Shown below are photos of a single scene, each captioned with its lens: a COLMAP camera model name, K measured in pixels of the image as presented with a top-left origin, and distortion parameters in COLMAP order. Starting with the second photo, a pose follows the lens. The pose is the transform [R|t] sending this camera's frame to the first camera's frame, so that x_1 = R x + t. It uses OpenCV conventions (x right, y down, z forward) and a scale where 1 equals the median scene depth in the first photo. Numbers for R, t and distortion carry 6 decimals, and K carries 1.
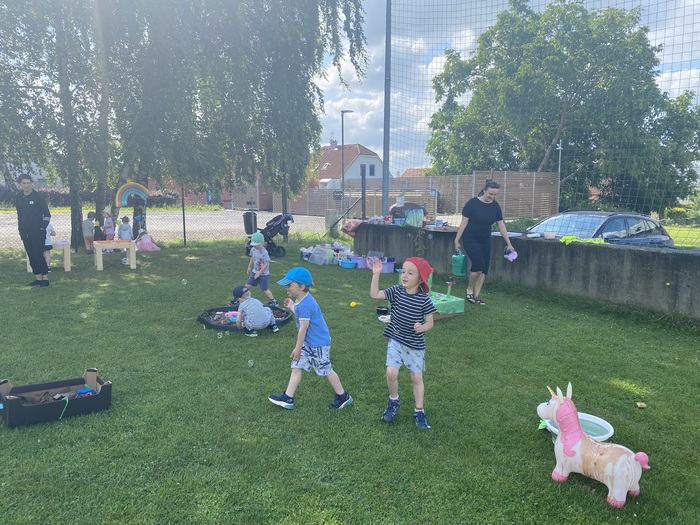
lens RADIAL K [[535.2, 0, 353.0], [0, 535.2, 262.5], [0, 0, 1]] dist [-0.007132, -0.020885]
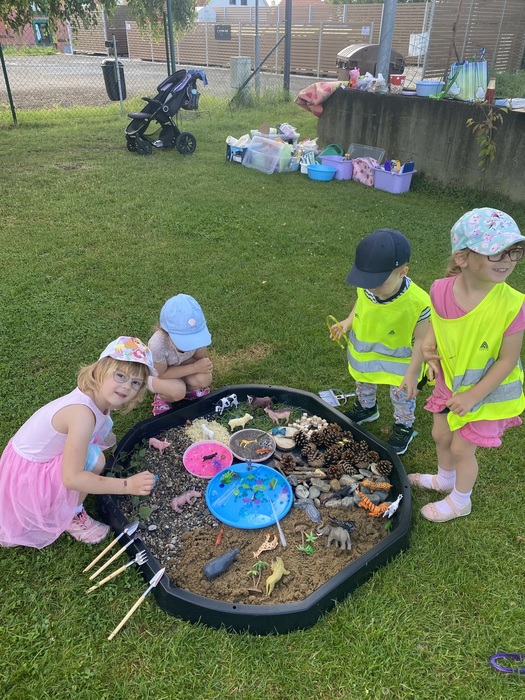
lens RADIAL K [[535.2, 0, 258.1], [0, 535.2, 353.2], [0, 0, 1]] dist [-0.007132, -0.020885]
pose [[0.996433, -0.035781, 0.076423, -0.115774], [0.001911, 0.914986, 0.403481, -0.046079], [-0.084362, -0.401896, 0.911791, 0.403453]]
